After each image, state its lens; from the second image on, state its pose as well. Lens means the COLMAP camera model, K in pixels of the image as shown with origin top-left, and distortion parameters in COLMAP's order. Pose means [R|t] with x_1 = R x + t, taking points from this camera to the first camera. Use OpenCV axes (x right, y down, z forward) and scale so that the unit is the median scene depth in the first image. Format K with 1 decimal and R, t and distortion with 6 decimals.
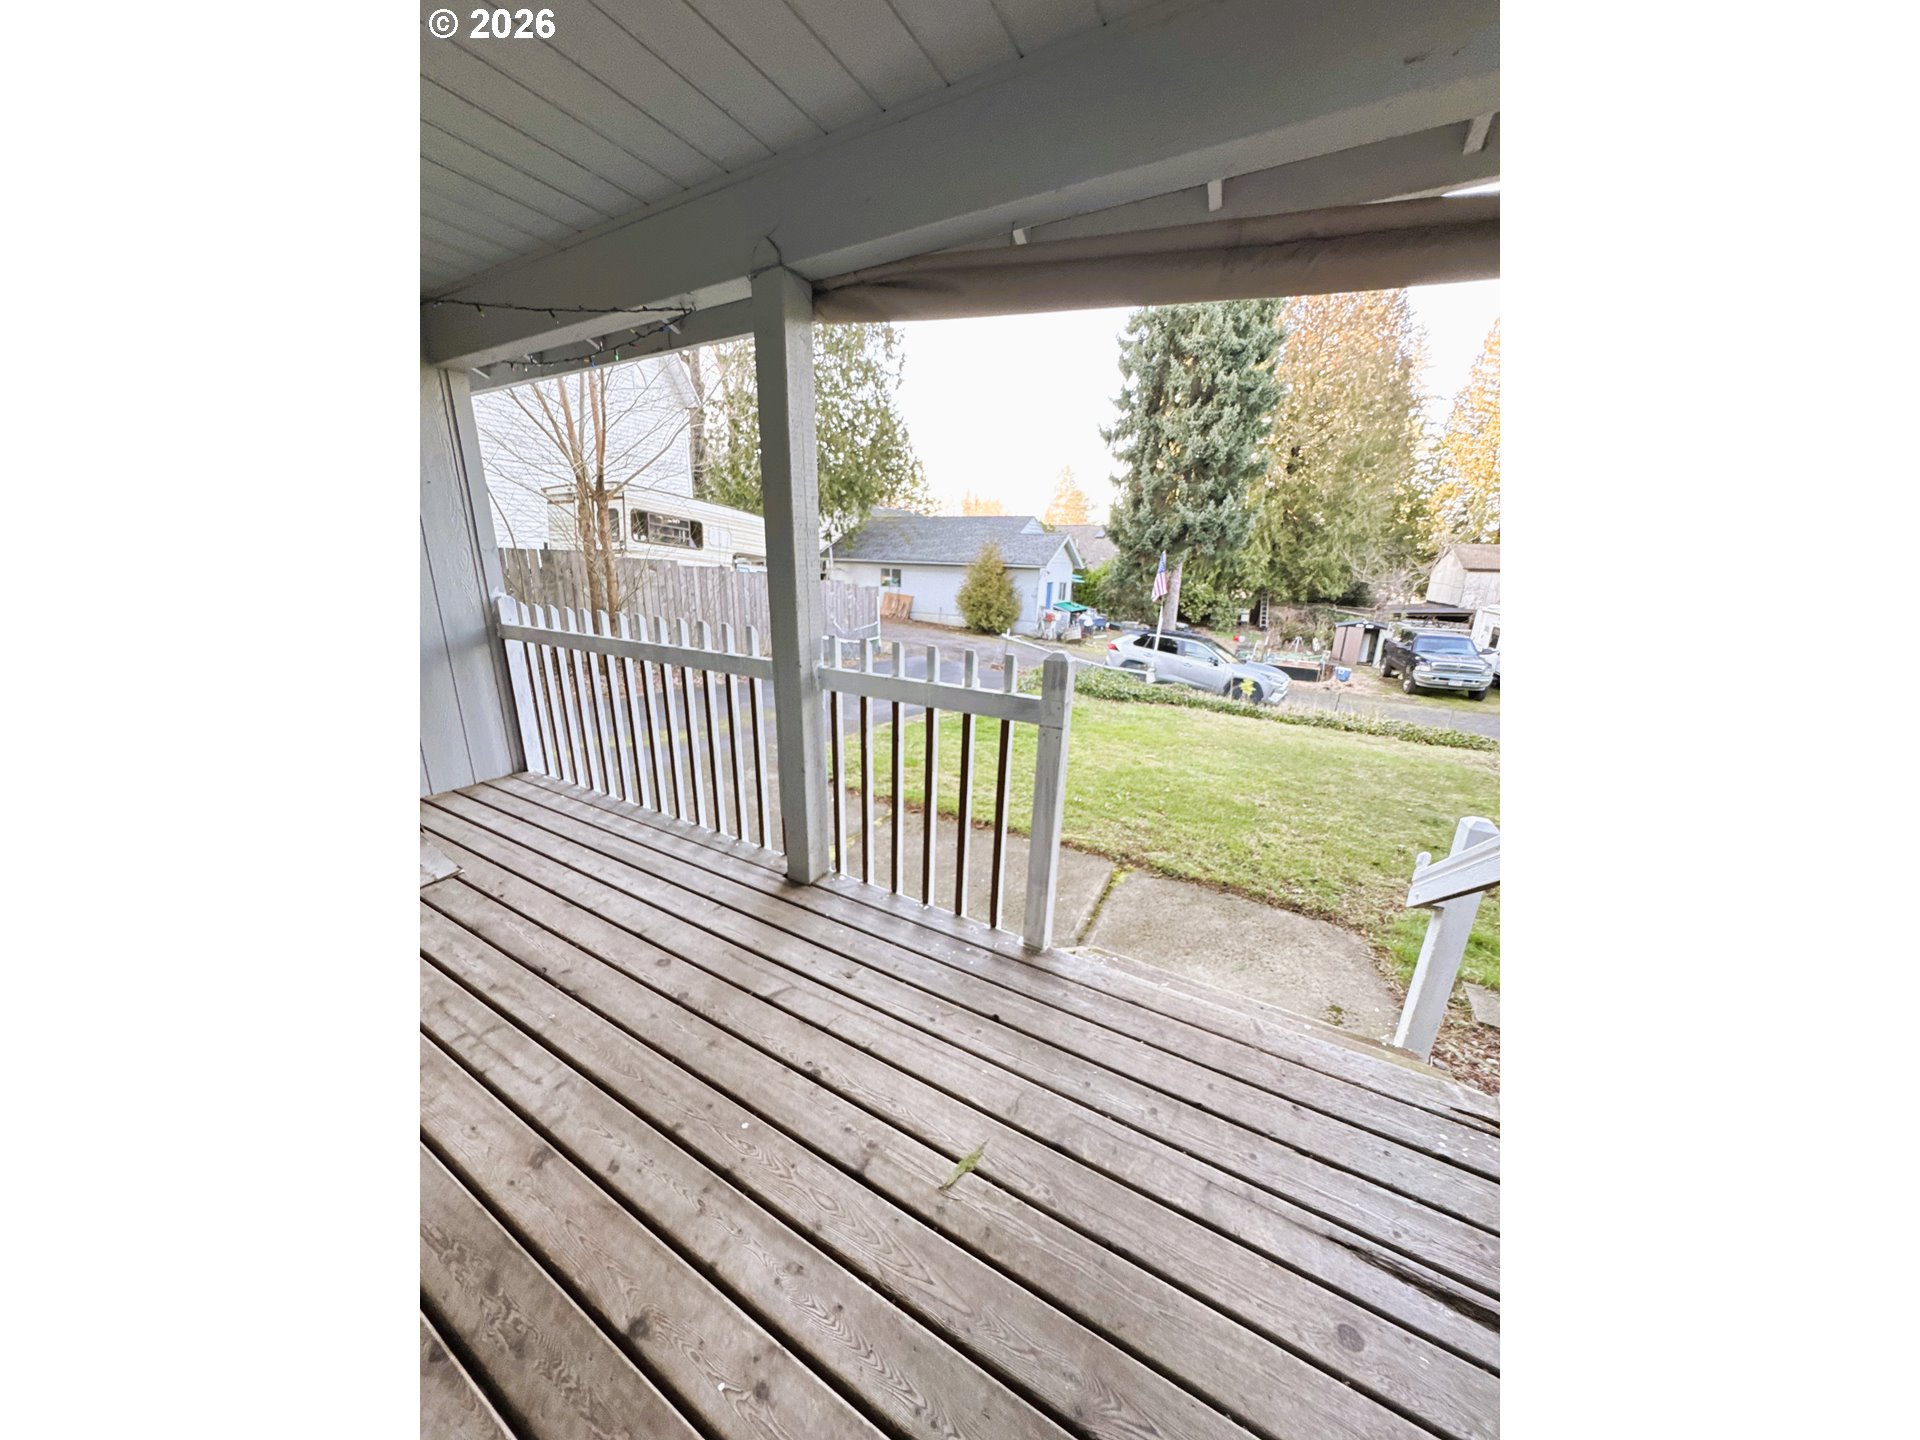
lens RADIAL K [[578.8, 0, 960.0], [0, 578.8, 720.0], [0, 0, 1]] dist [-0.000382, -0.000001]
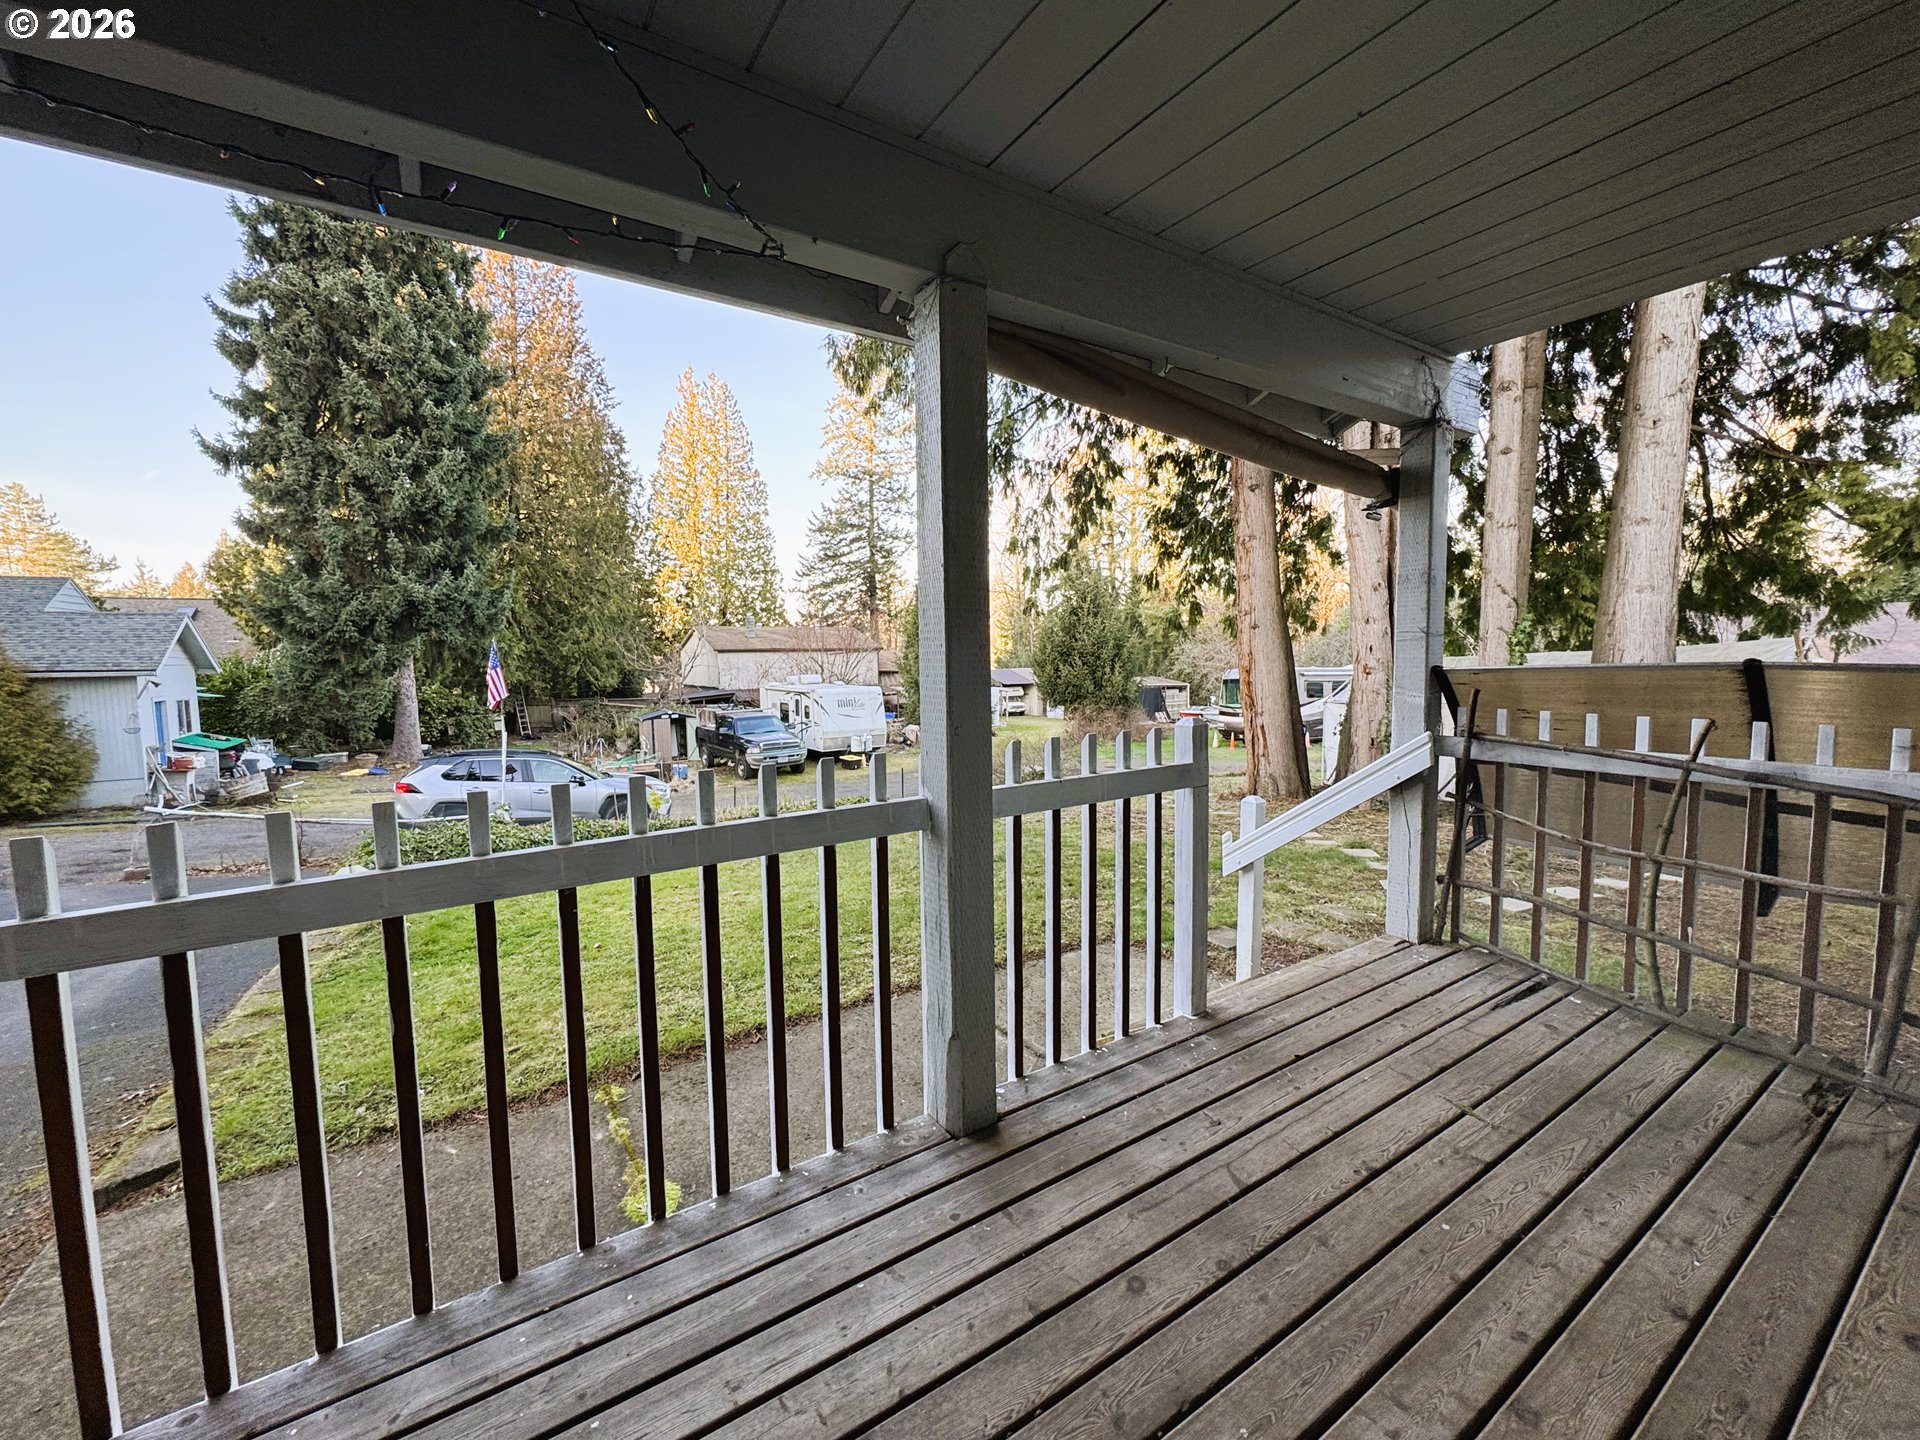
lens RADIAL K [[770.6, 0, 960.0], [0, 770.6, 720.0], [0, 0, 1]] dist [-0.000685, -0.000142]
pose [[0.477961, -0.112789, 0.871110, -0.111413], [0.263973, 0.964323, -0.019979, -0.016801], [-0.837778, 0.239498, 0.490682, 0.055149]]
